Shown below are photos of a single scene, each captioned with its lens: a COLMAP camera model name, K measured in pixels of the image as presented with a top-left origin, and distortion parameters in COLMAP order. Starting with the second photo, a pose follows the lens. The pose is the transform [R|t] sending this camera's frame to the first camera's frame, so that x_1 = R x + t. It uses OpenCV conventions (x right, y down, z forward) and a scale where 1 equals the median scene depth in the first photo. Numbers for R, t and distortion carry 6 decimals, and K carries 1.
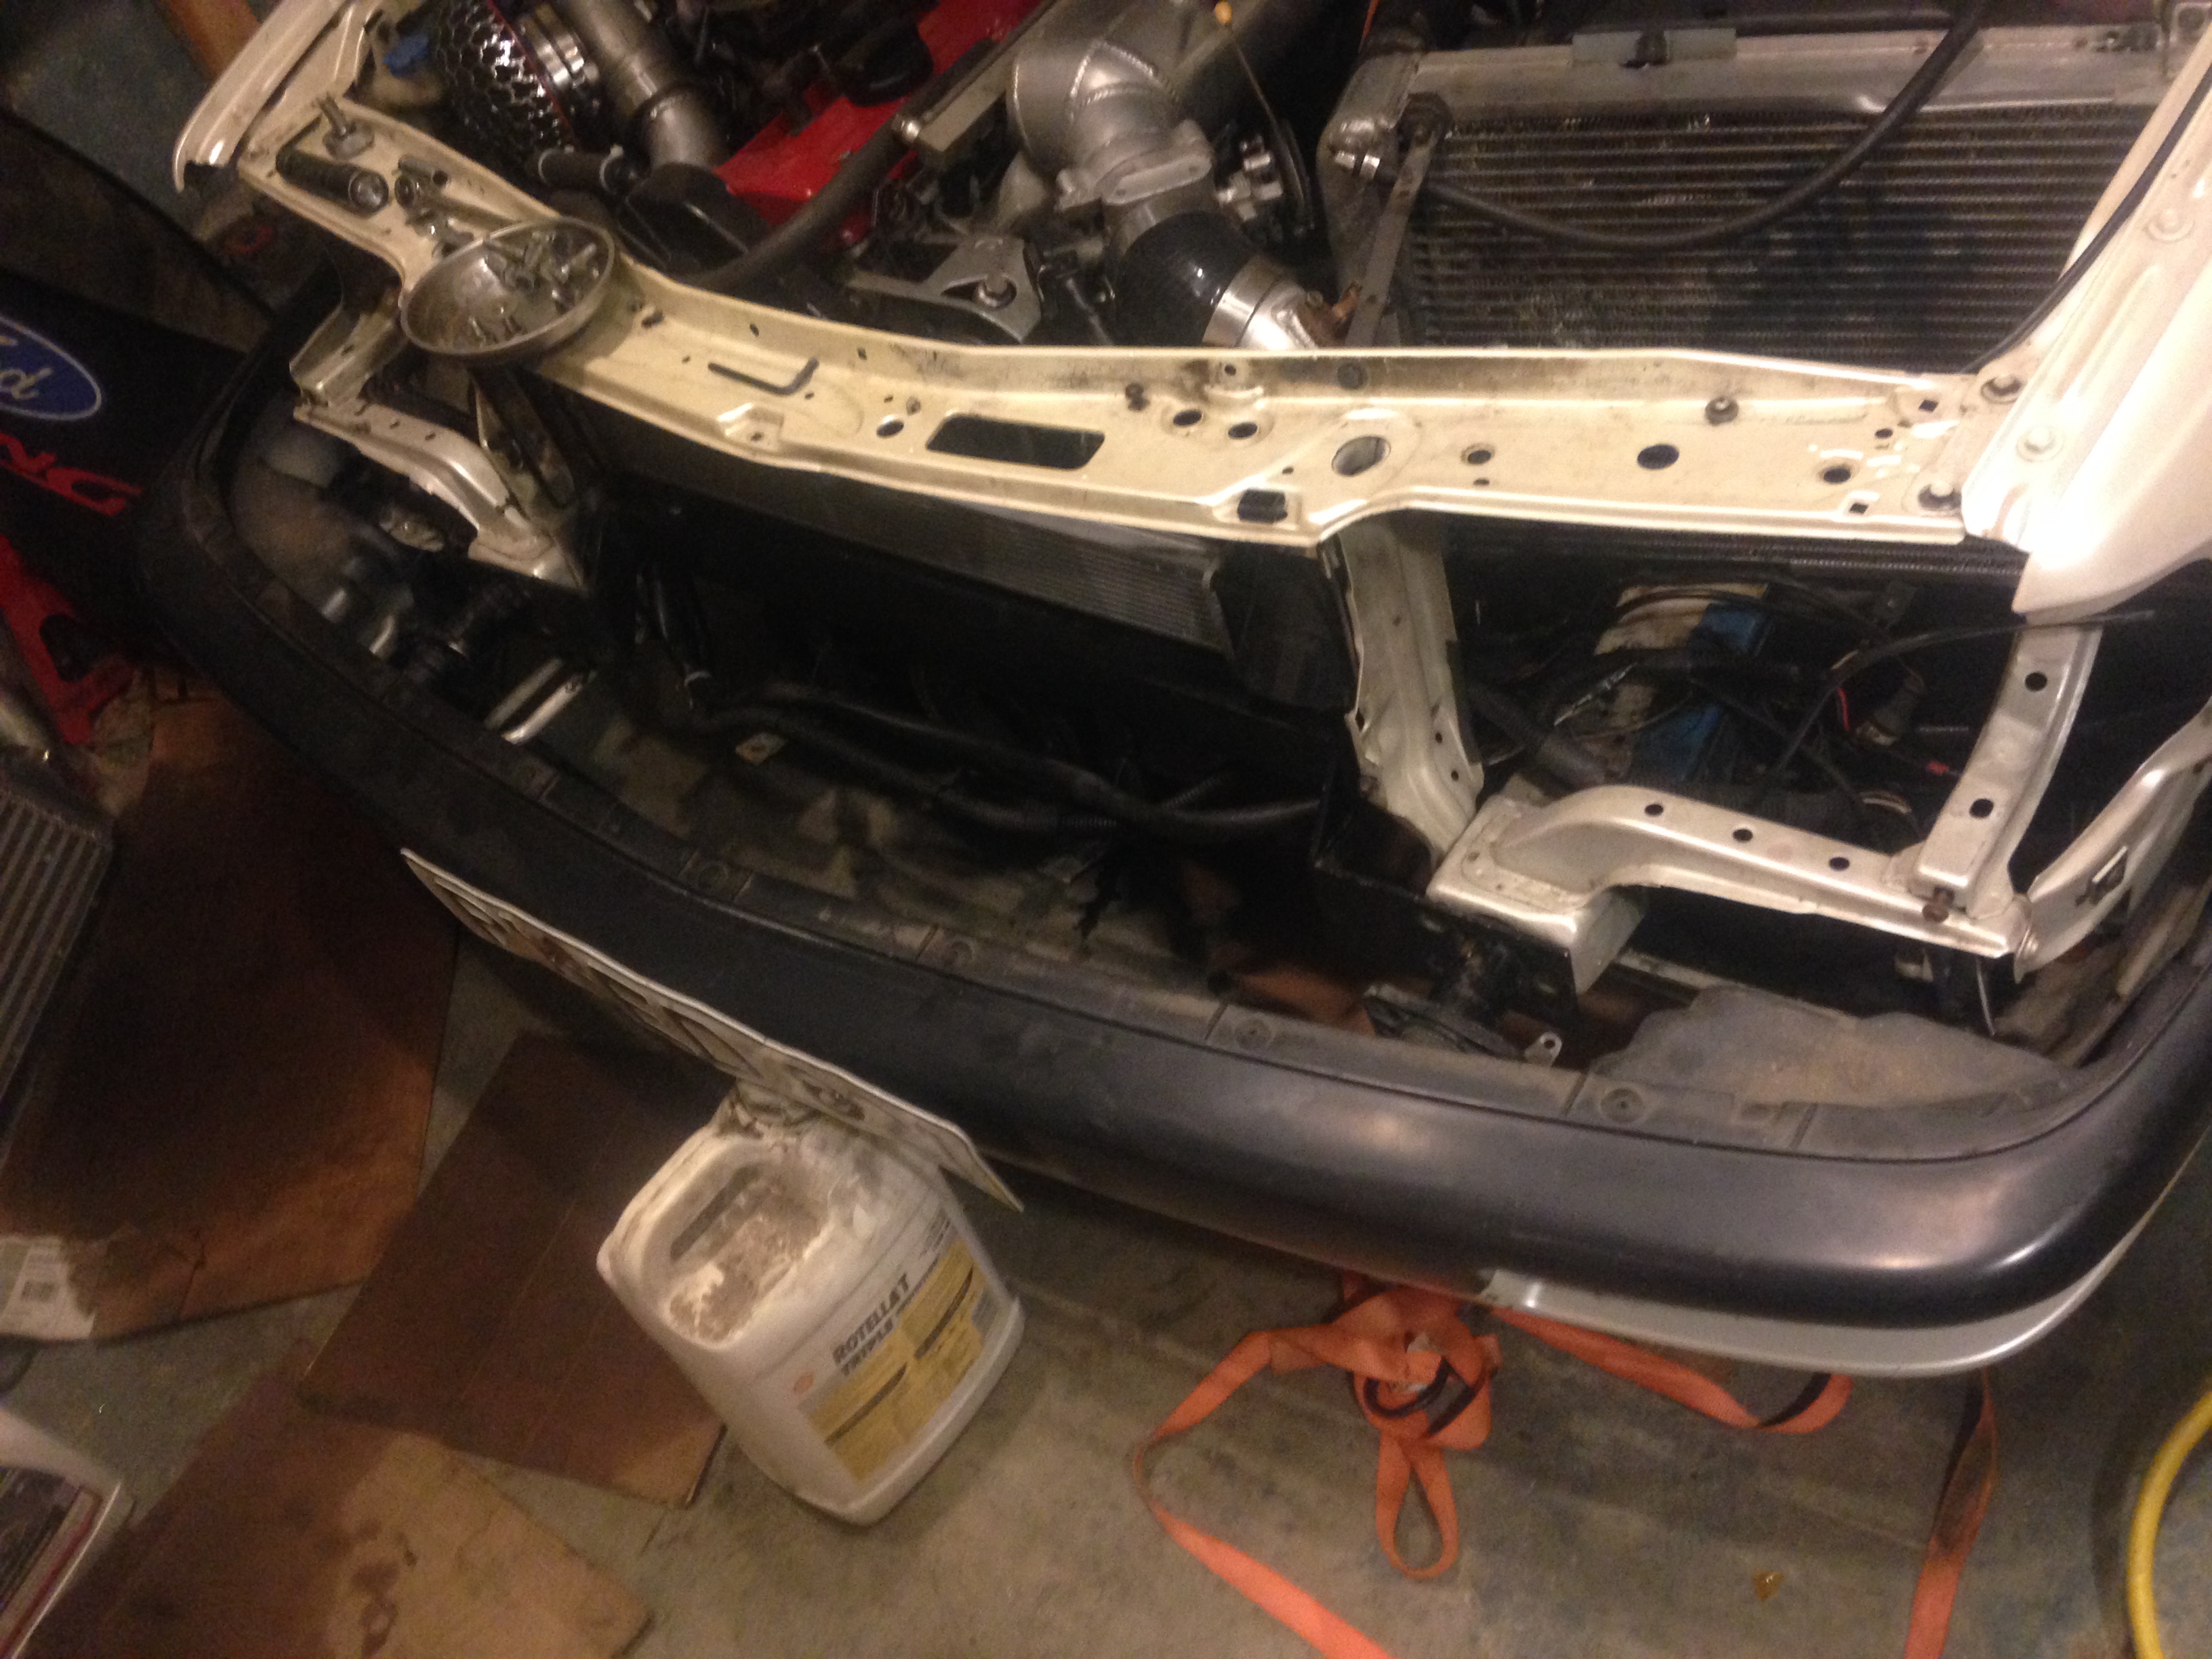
lens RADIAL K [[2092.2, 0, 1106.0], [0, 2092.2, 829.5], [0, 0, 1]] dist [0.095576, -0.122820]
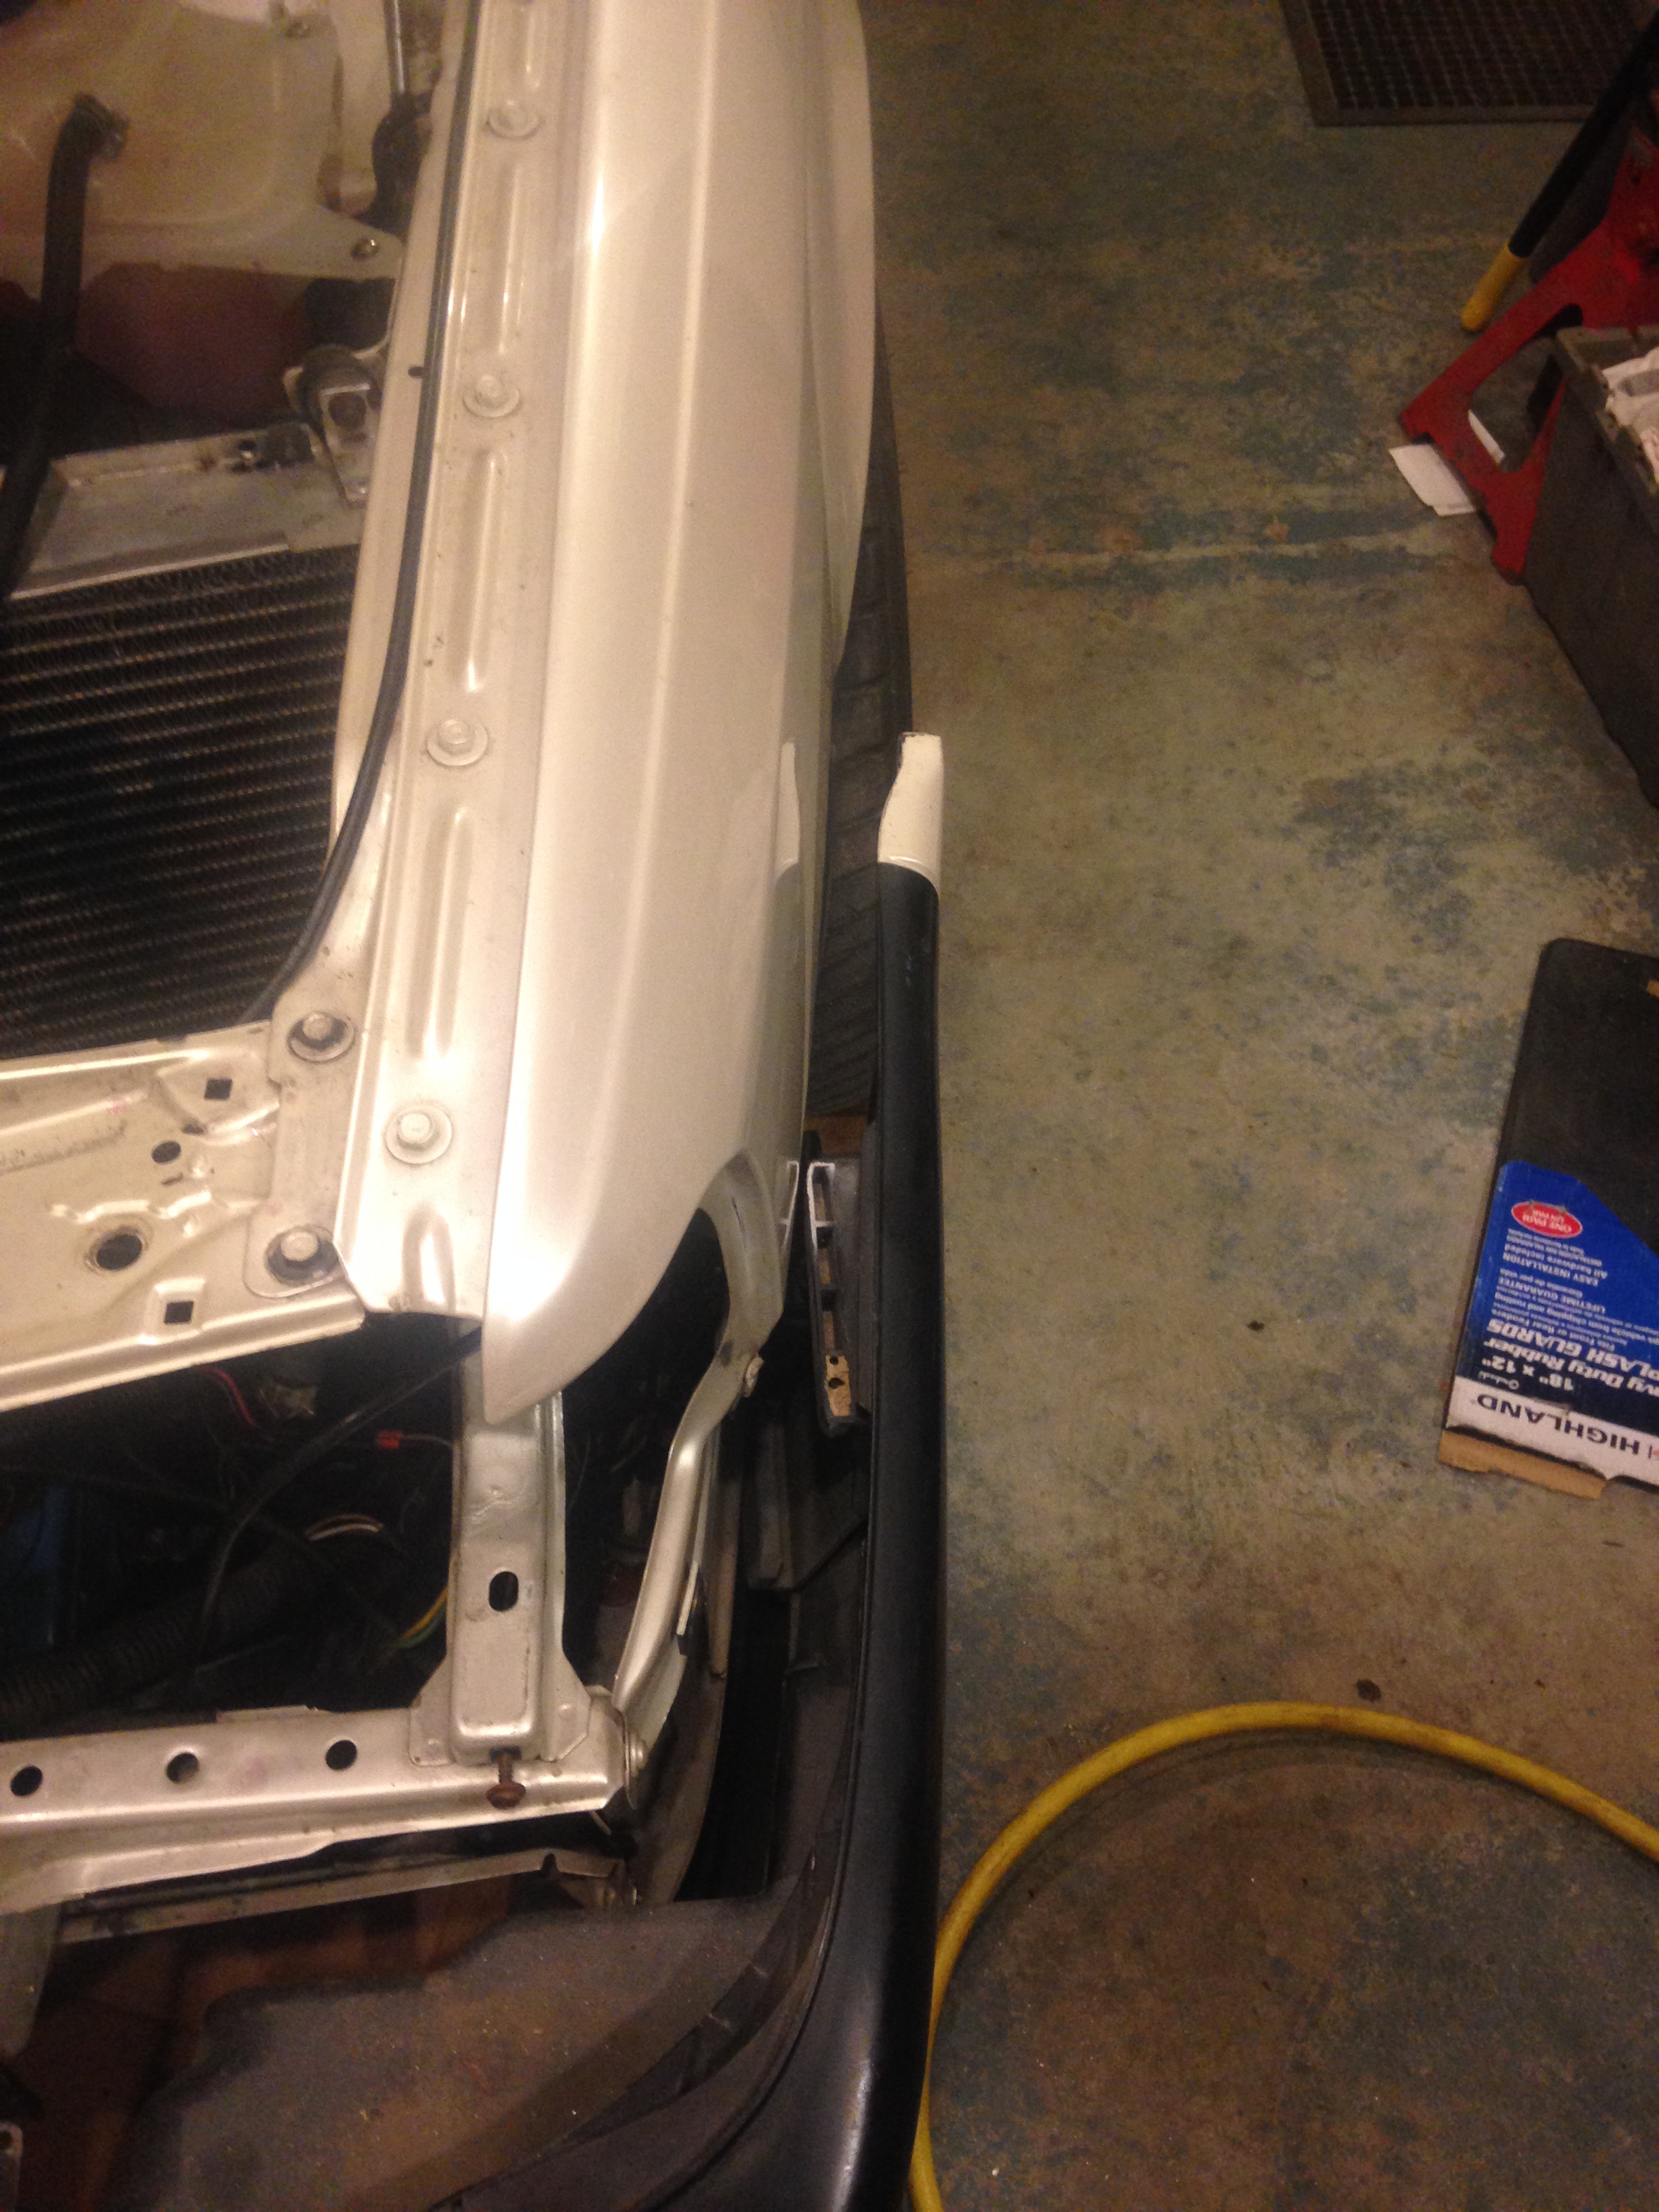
lens RADIAL K [[1924.1, 0, 829.5], [0, 1924.1, 1106.0], [0, 0, 1]] dist [0.196788, -0.362308]
pose [[0.740033, -0.337414, 0.581810, 0.179282], [0.328686, 0.936152, 0.124839, -0.199416], [-0.586785, 0.098848, 0.803687, 0.421162]]
